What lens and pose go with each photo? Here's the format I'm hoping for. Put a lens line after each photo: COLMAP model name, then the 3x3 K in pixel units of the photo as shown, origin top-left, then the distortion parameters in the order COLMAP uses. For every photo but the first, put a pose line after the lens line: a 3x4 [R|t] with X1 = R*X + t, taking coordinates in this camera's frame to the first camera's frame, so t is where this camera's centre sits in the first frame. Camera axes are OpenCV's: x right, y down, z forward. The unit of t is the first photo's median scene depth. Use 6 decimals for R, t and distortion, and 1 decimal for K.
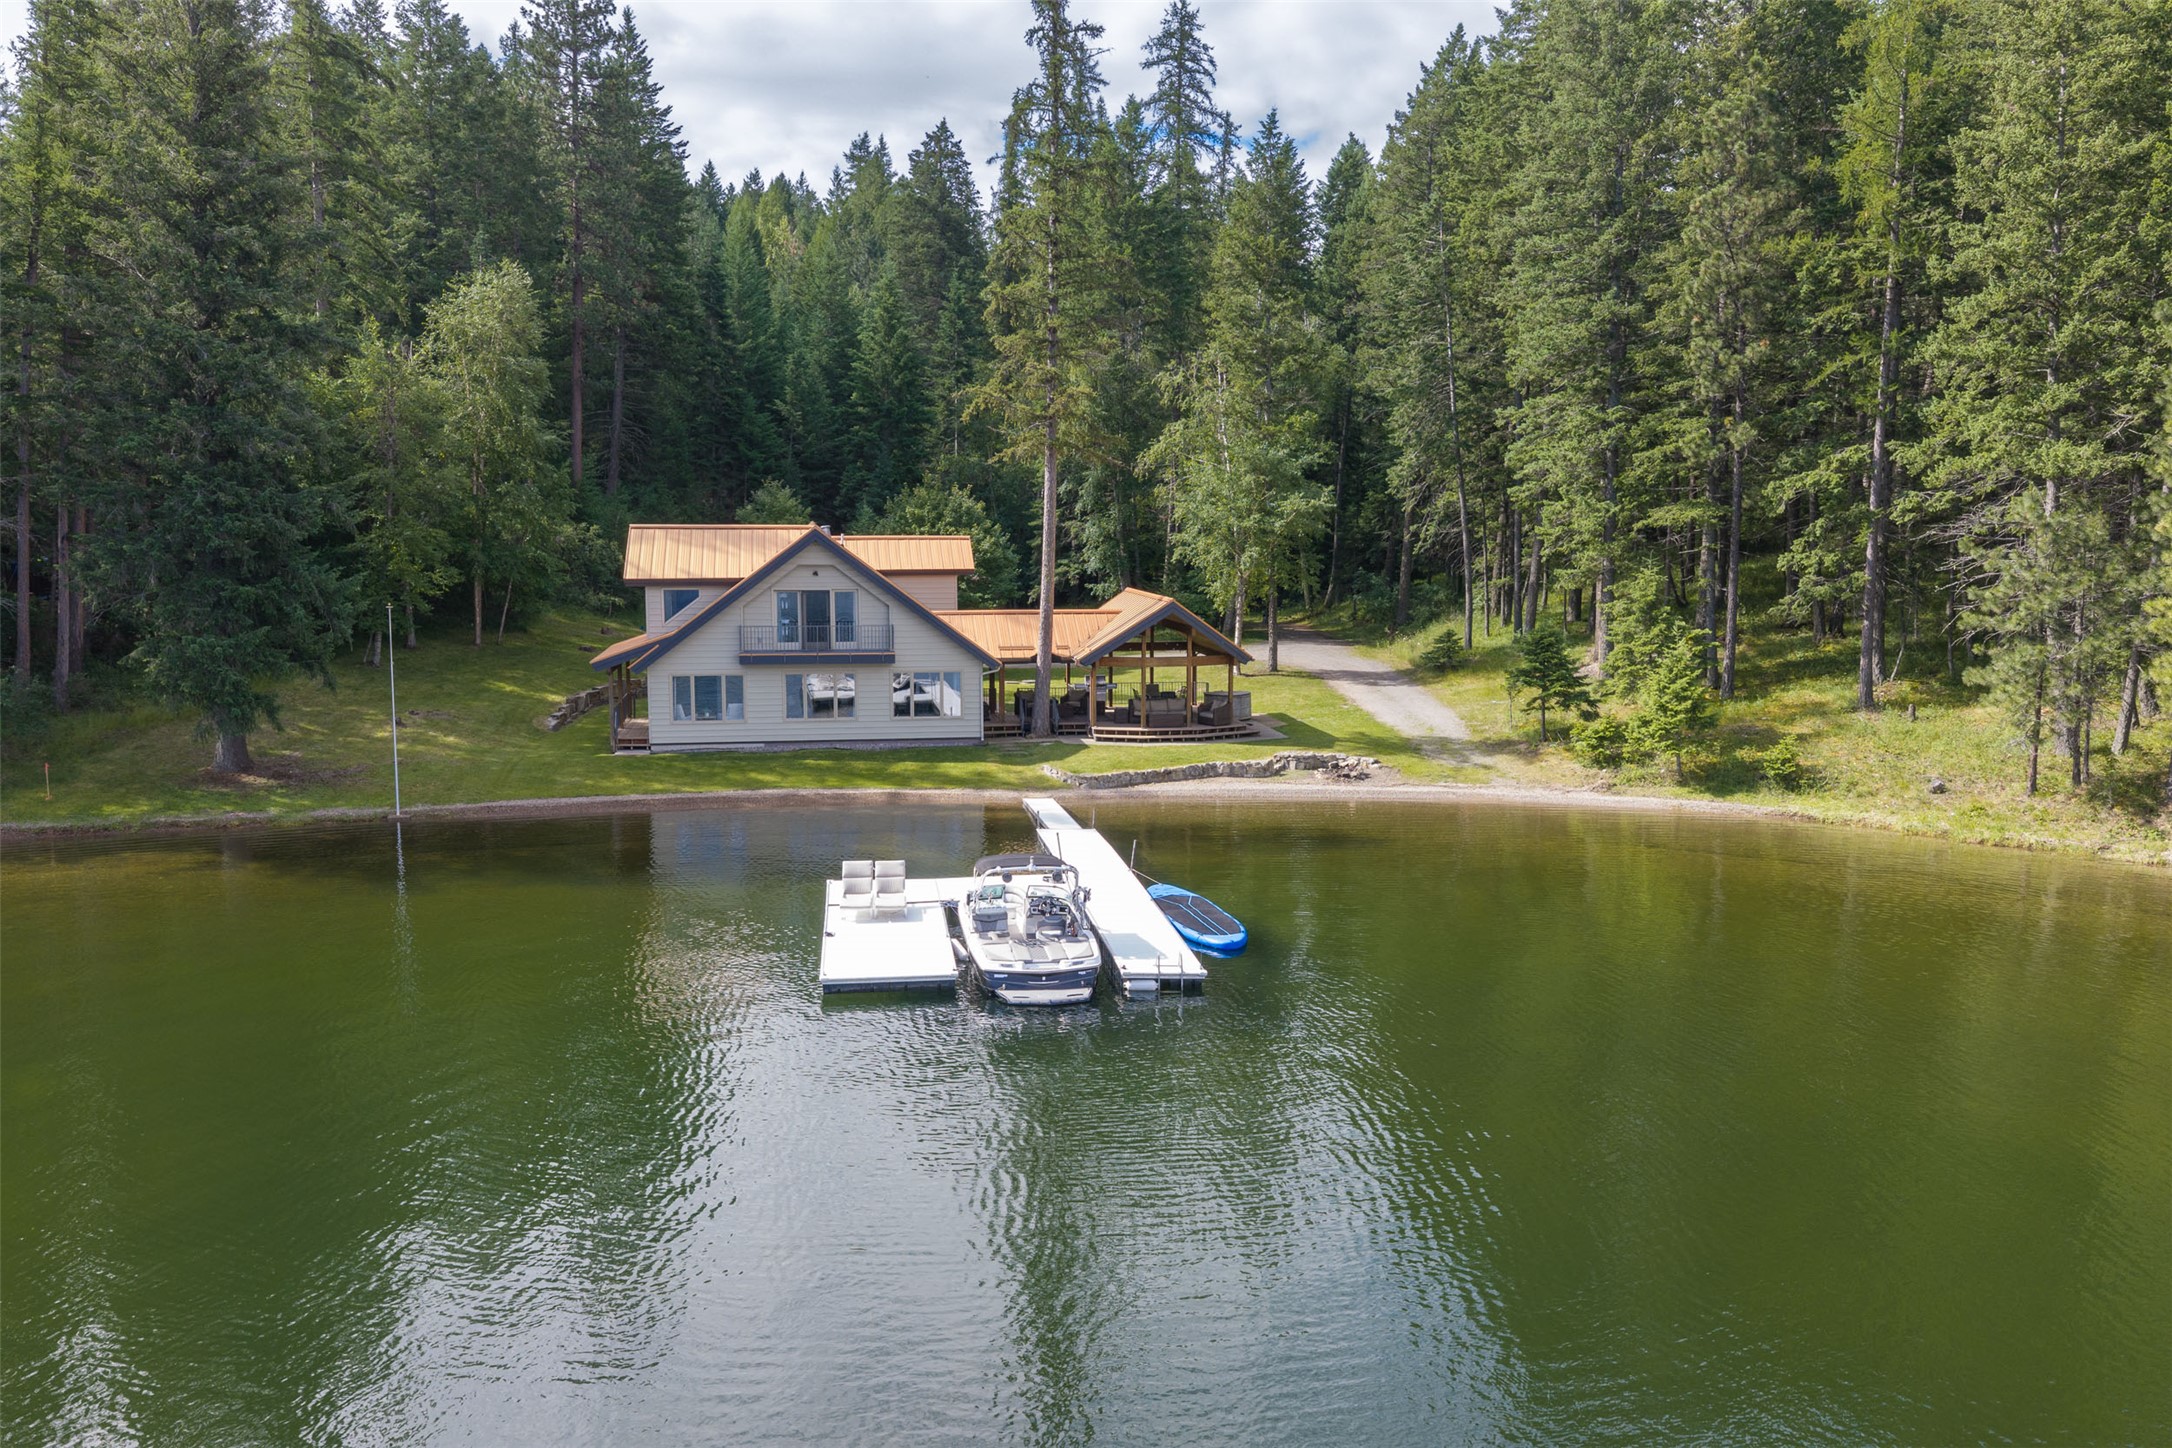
lens RADIAL K [[1792.8, 0, 1083.9], [0, 1792.8, 730.4], [0, 0, 1]] dist [0.018152, -0.018229]
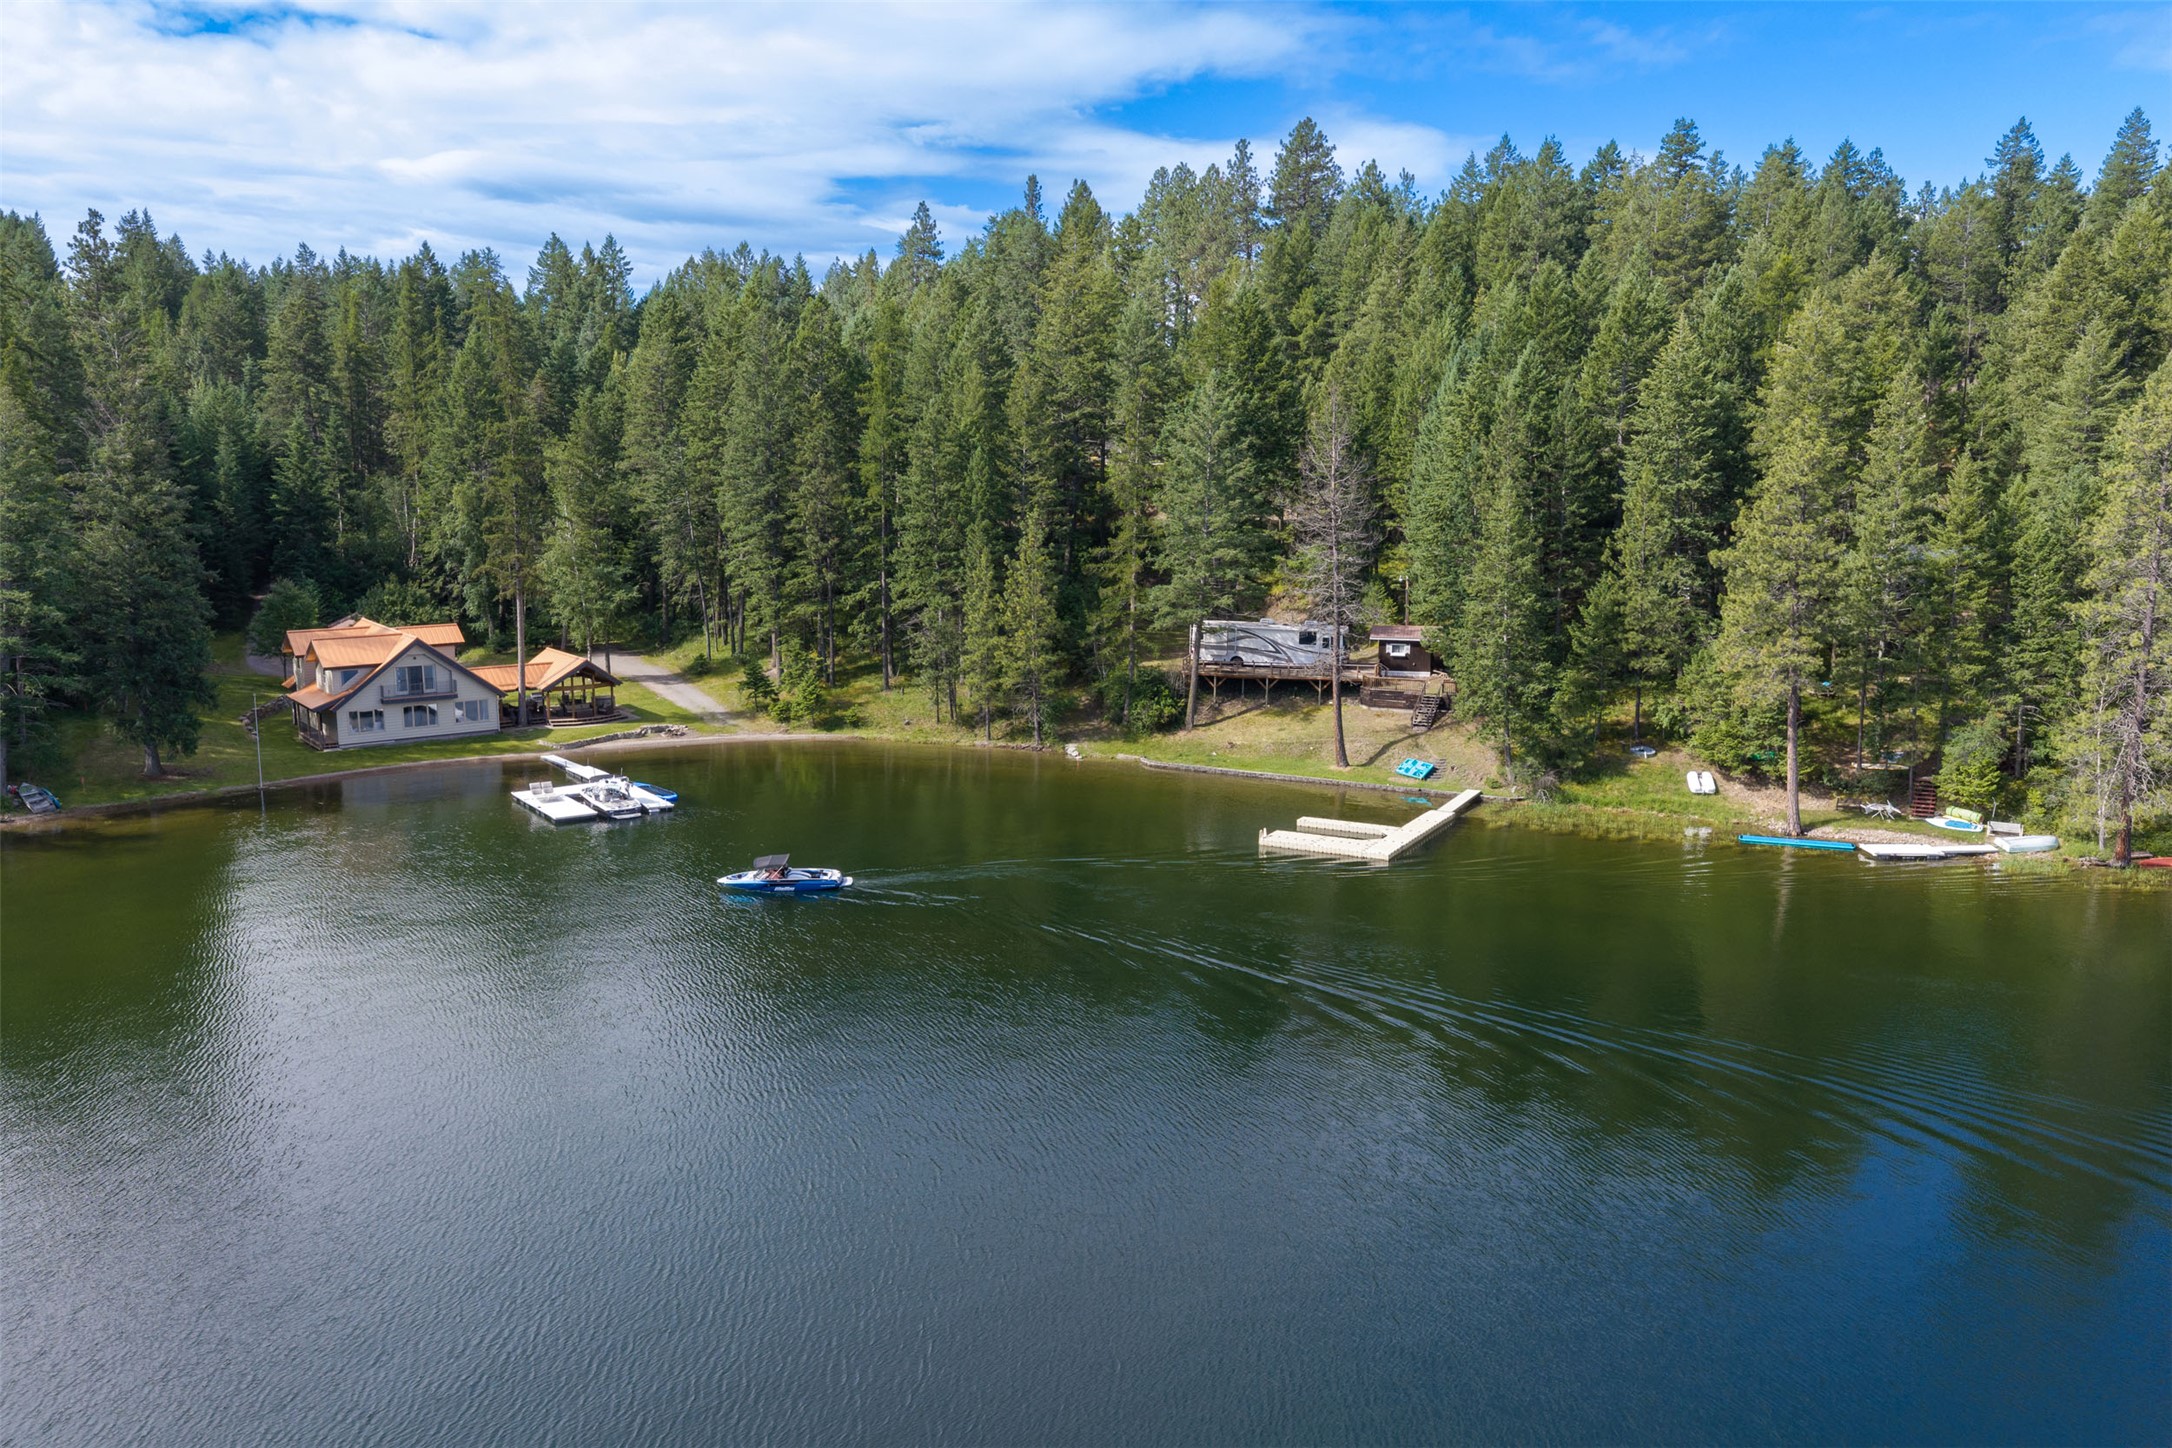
lens RADIAL K [[1792.8, 0, 1099.8], [0, 1792.8, 732.9], [0, 0, 1]] dist [0.018152, -0.018229]
pose [[0.890710, -0.078773, 0.447694, -0.388992], [0.056226, 0.996400, 0.063456, -0.089416], [-0.451081, -0.031349, 0.891932, -1.266955]]
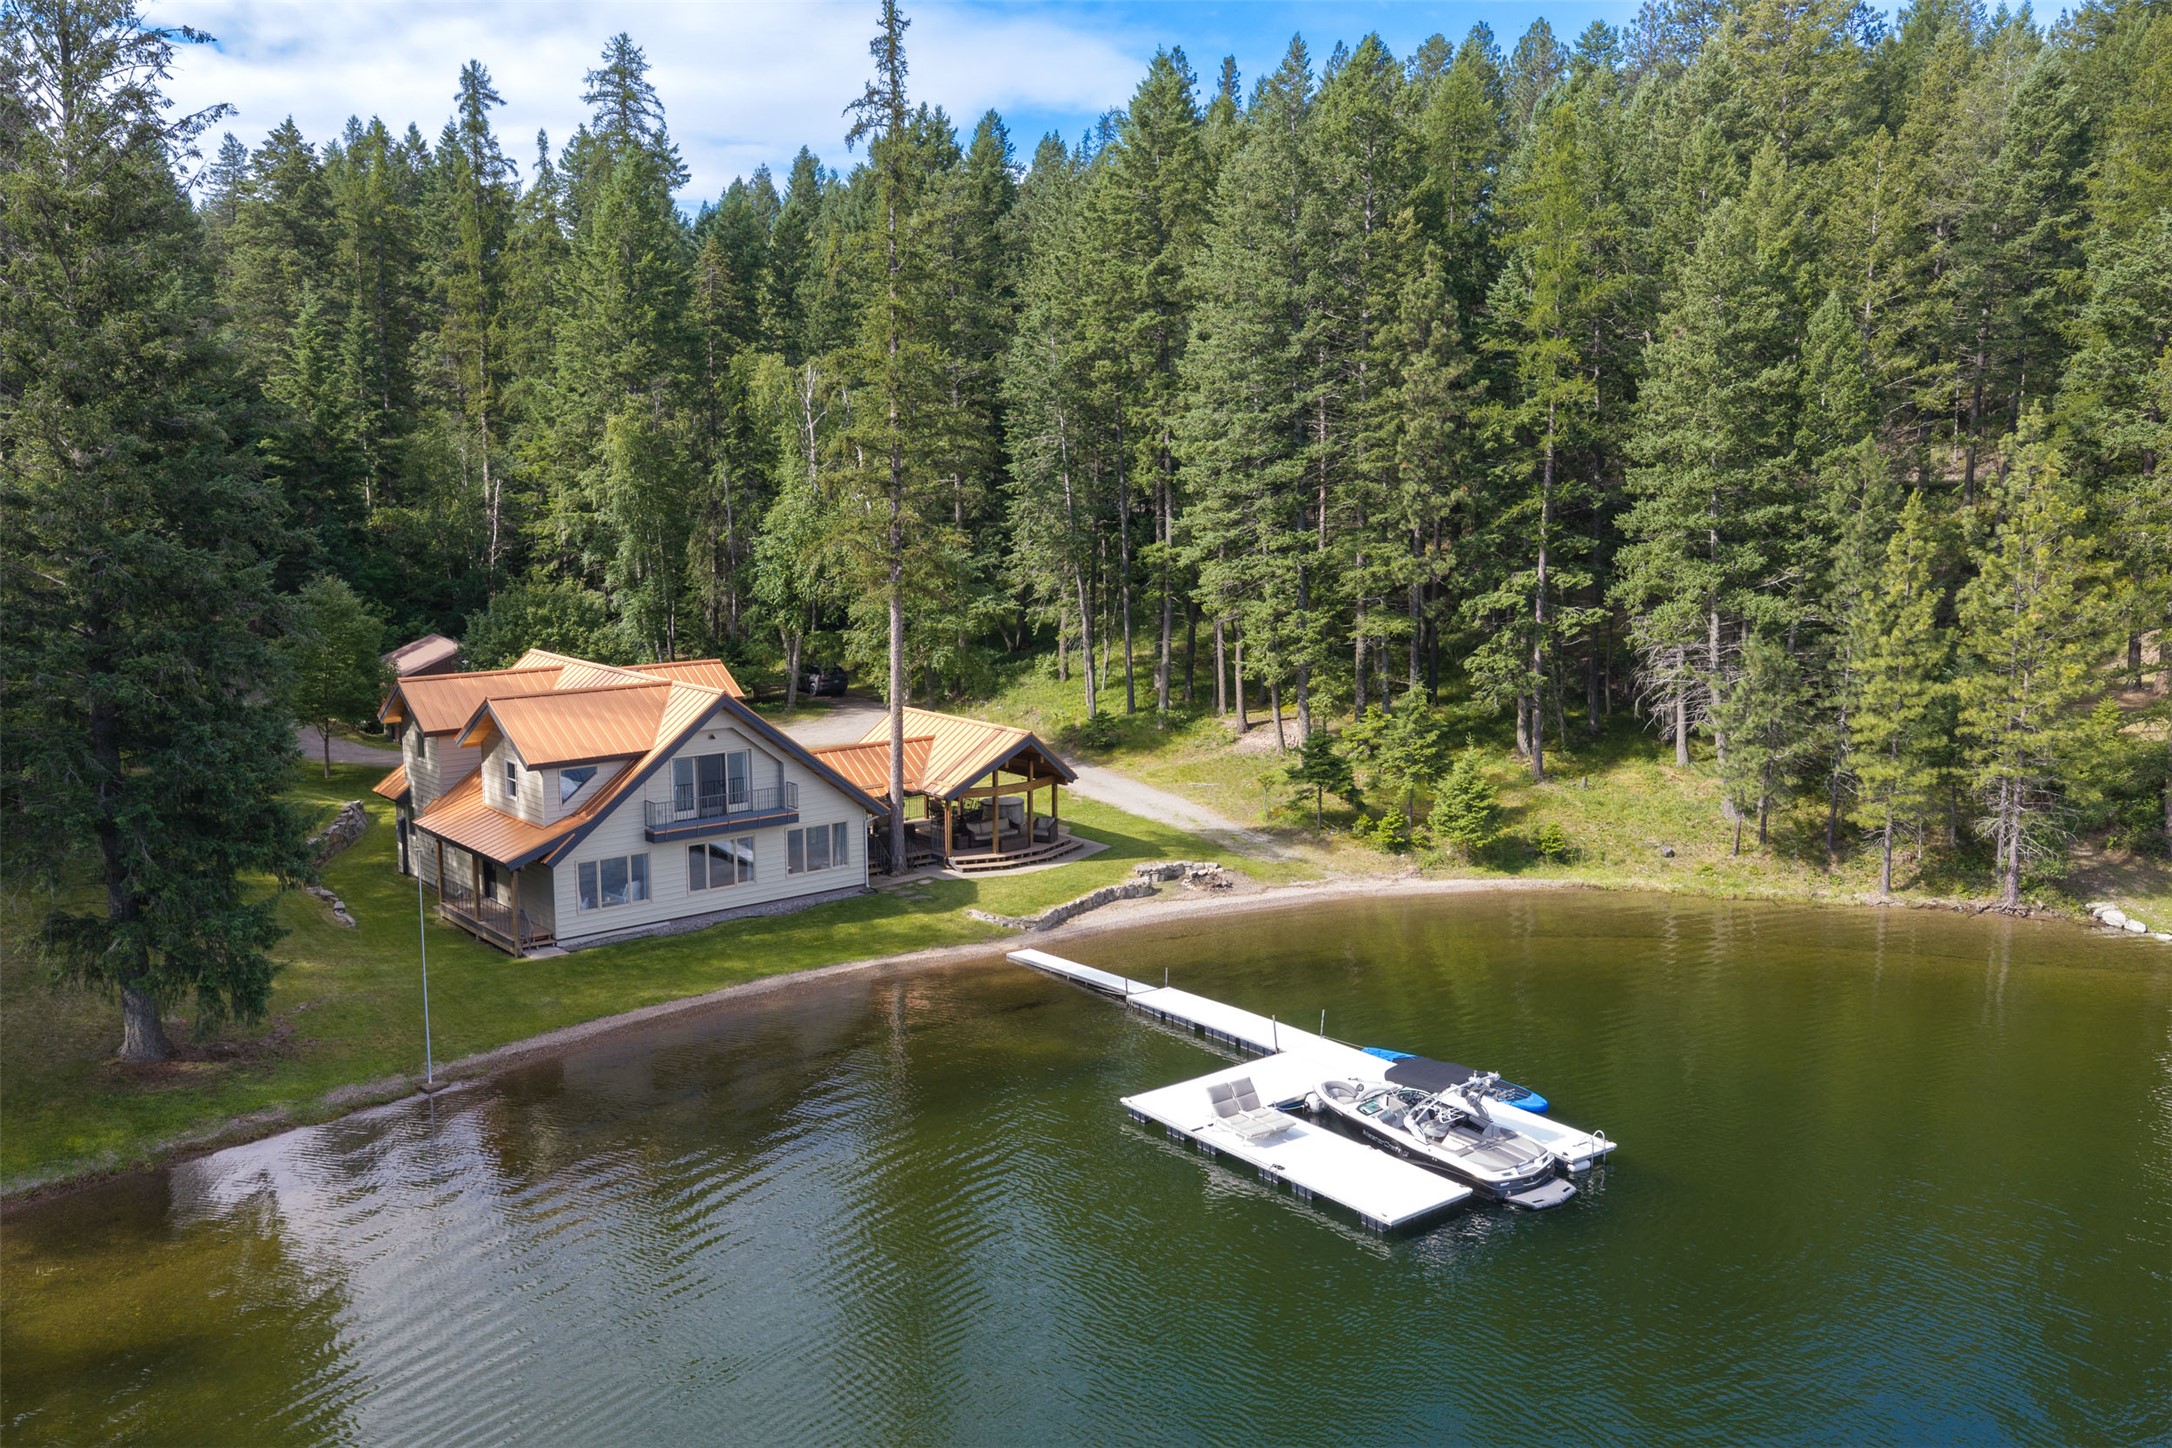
lens RADIAL K [[1792.8, 0, 1089.4], [0, 1792.8, 730.9], [0, 0, 1]] dist [0.018152, -0.018229]
pose [[0.855211, -0.079871, 0.512088, -0.468623], [0.063260, 0.996753, 0.049816, -0.126695], [-0.514405, -0.010208, 0.857487, 0.082957]]
